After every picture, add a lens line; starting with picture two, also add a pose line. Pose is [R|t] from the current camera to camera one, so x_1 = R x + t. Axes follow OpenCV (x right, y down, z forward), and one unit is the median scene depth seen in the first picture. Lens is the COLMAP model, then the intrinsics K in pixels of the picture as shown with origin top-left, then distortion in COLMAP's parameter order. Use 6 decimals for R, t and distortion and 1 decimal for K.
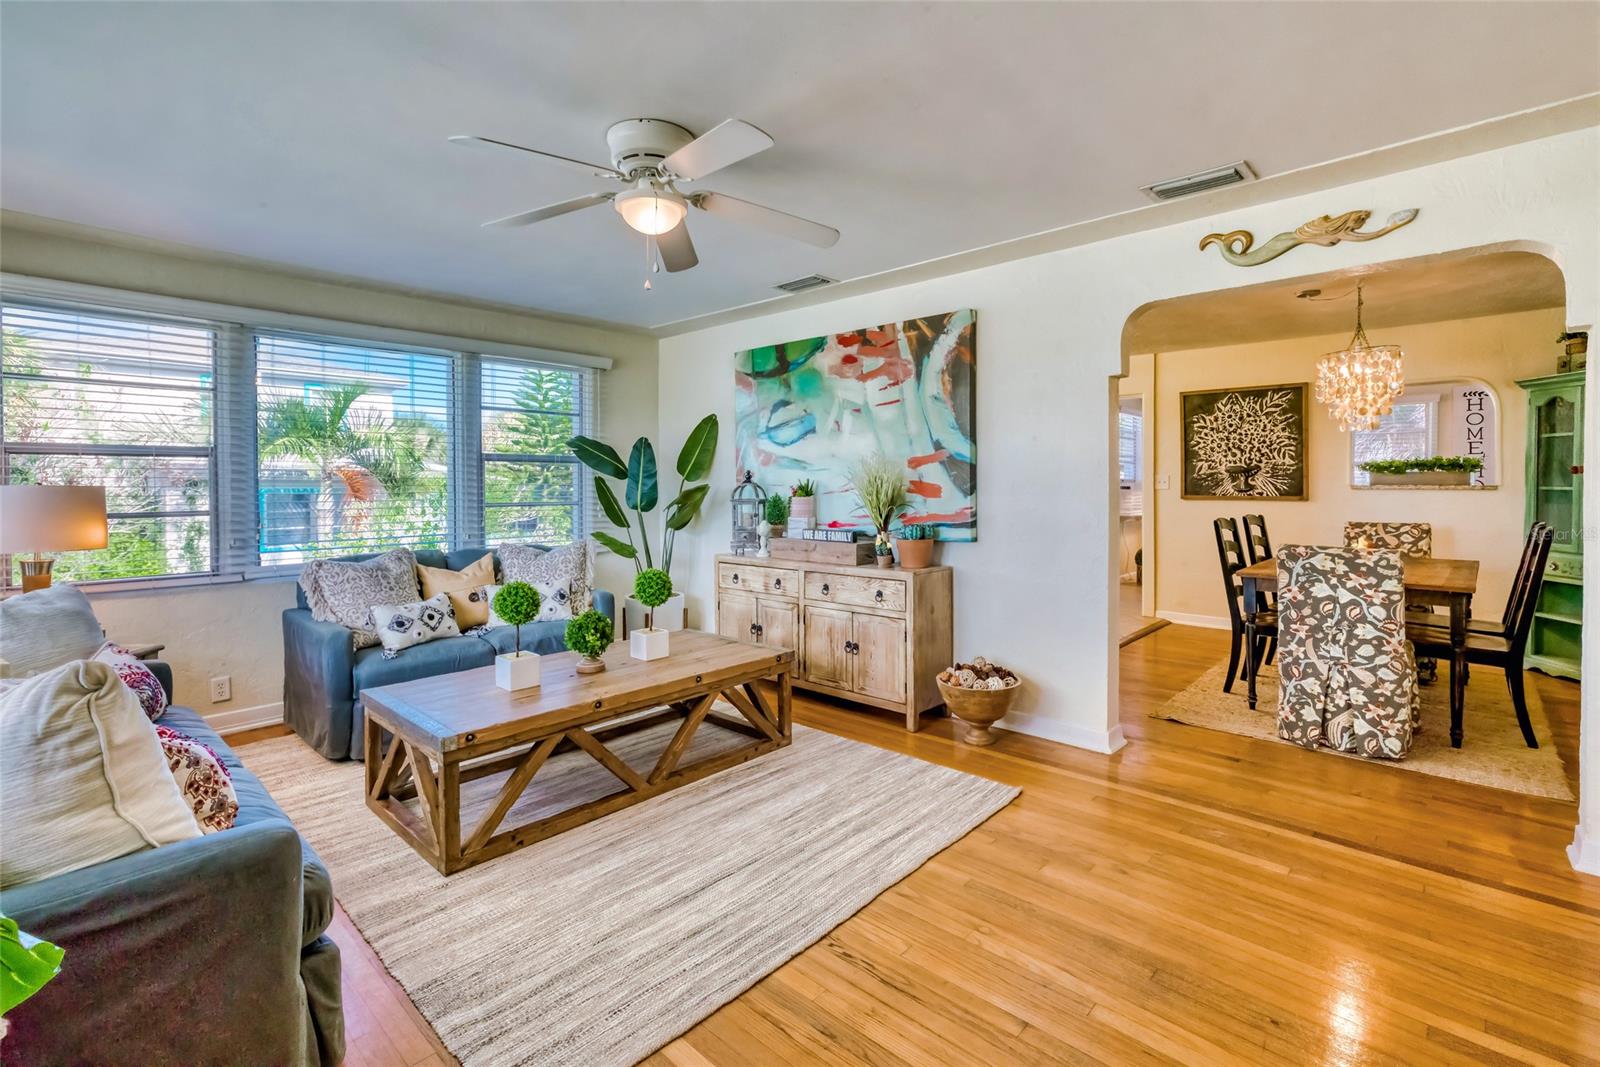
lens RADIAL K [[731.1, 0, 805.7], [0, 731.1, 485.4], [0, 0, 1]] dist [-0.012075, 0.015027]
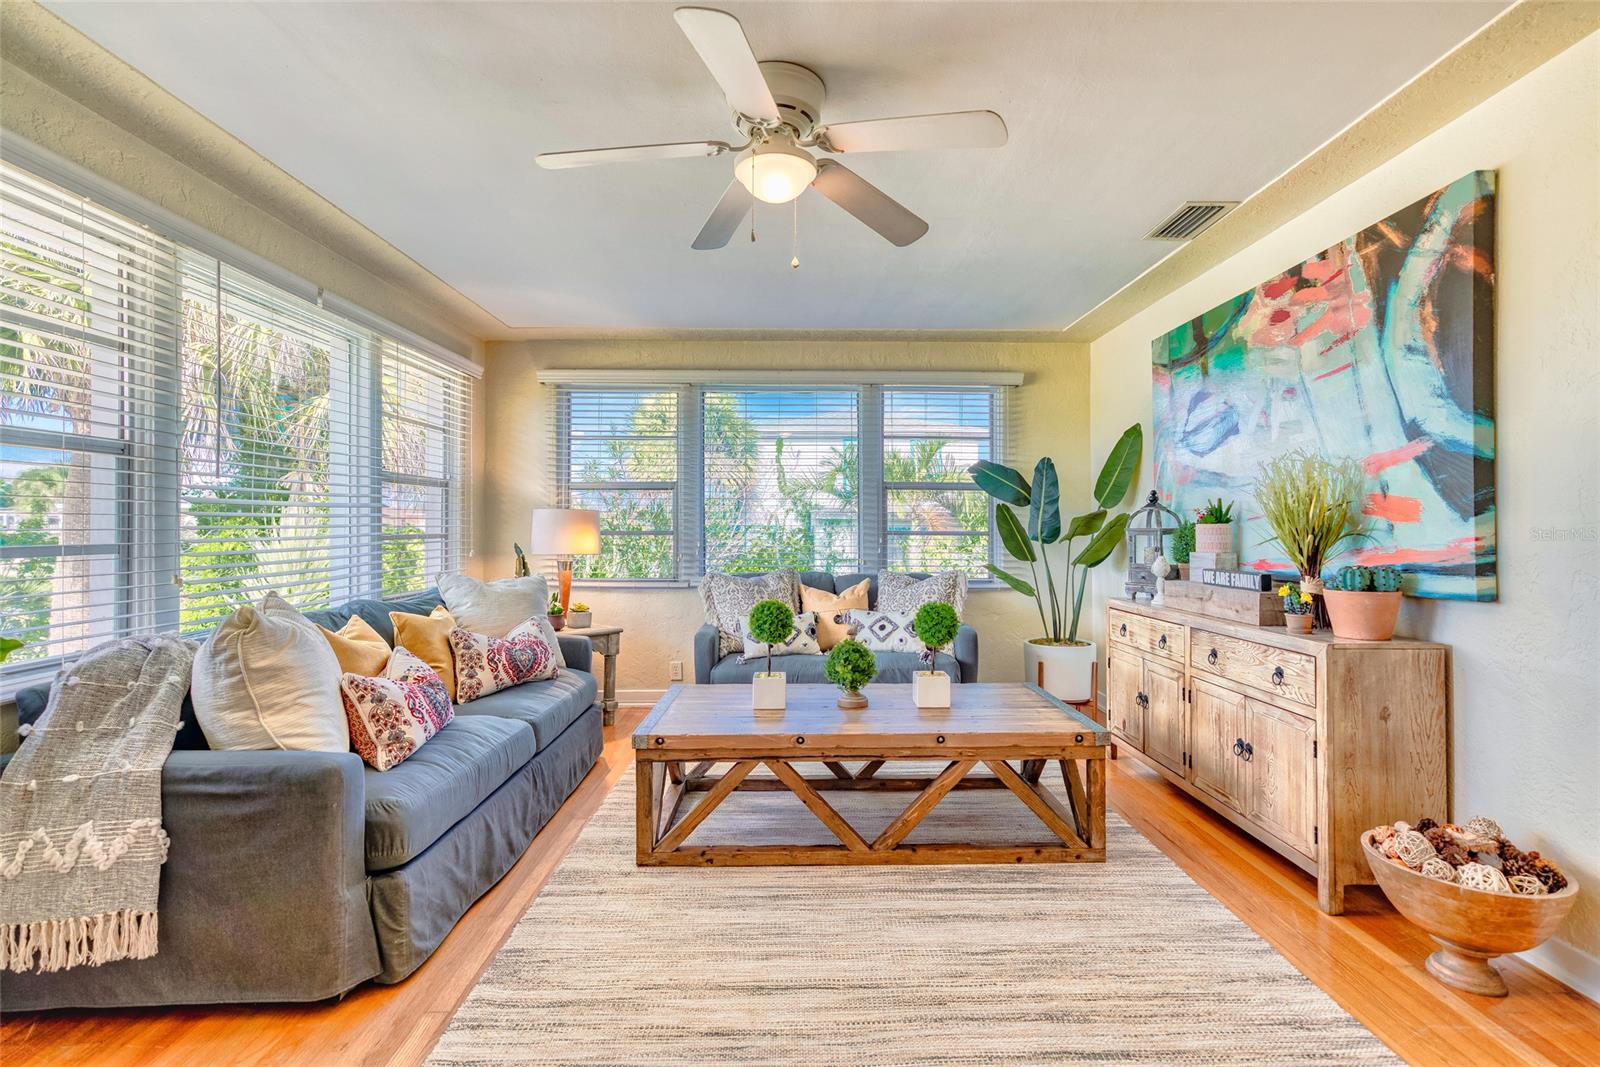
lens RADIAL K [[727.7, 0, 805.2], [0, 727.7, 521.6], [0, 0, 1]] dist [-0.018750, 0.015254]
pose [[0.694161, -0.000953, -0.719819, 0.275174], [-0.007461, 0.999936, -0.008519, 0.027112], [0.719781, 0.011284, 0.694110, 0.278586]]
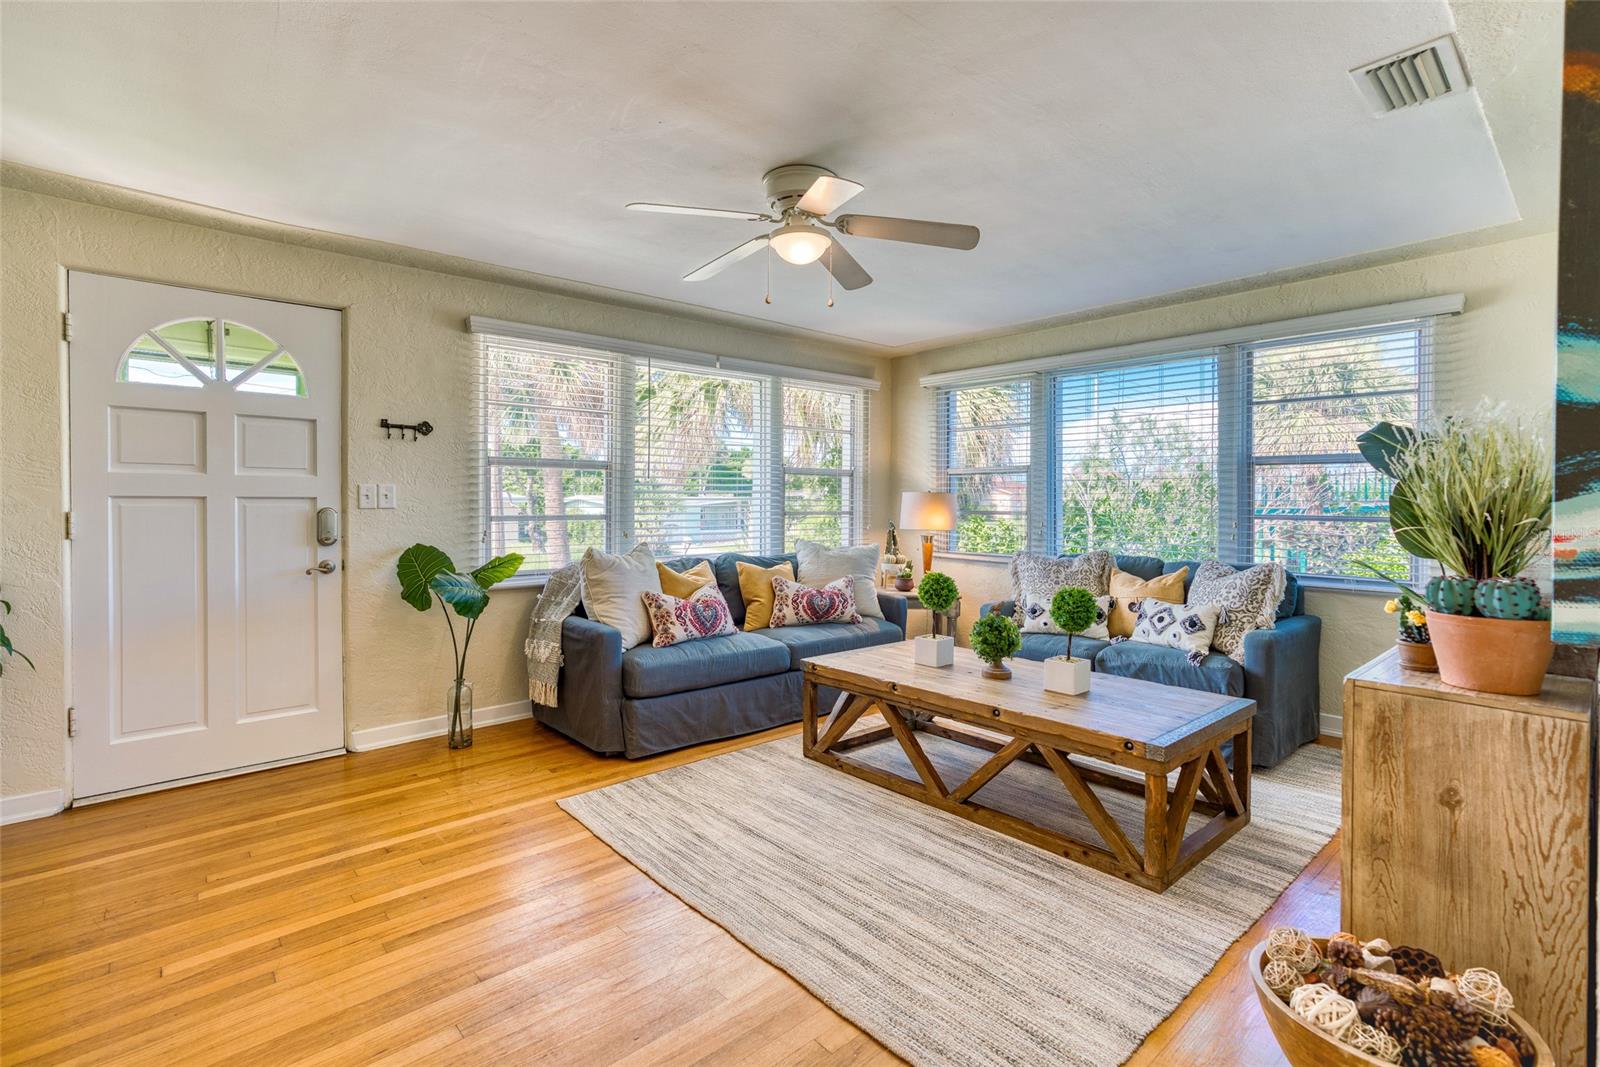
lens RADIAL K [[729.9, 0, 808.0], [0, 729.9, 510.9], [0, 0, 1]] dist [-0.020235, 0.014037]
pose [[-0.084880, 0.013848, -0.996295, 0.596977], [-0.010864, 0.999831, 0.014823, 0.017414], [0.996332, 0.012082, -0.084715, 0.713730]]
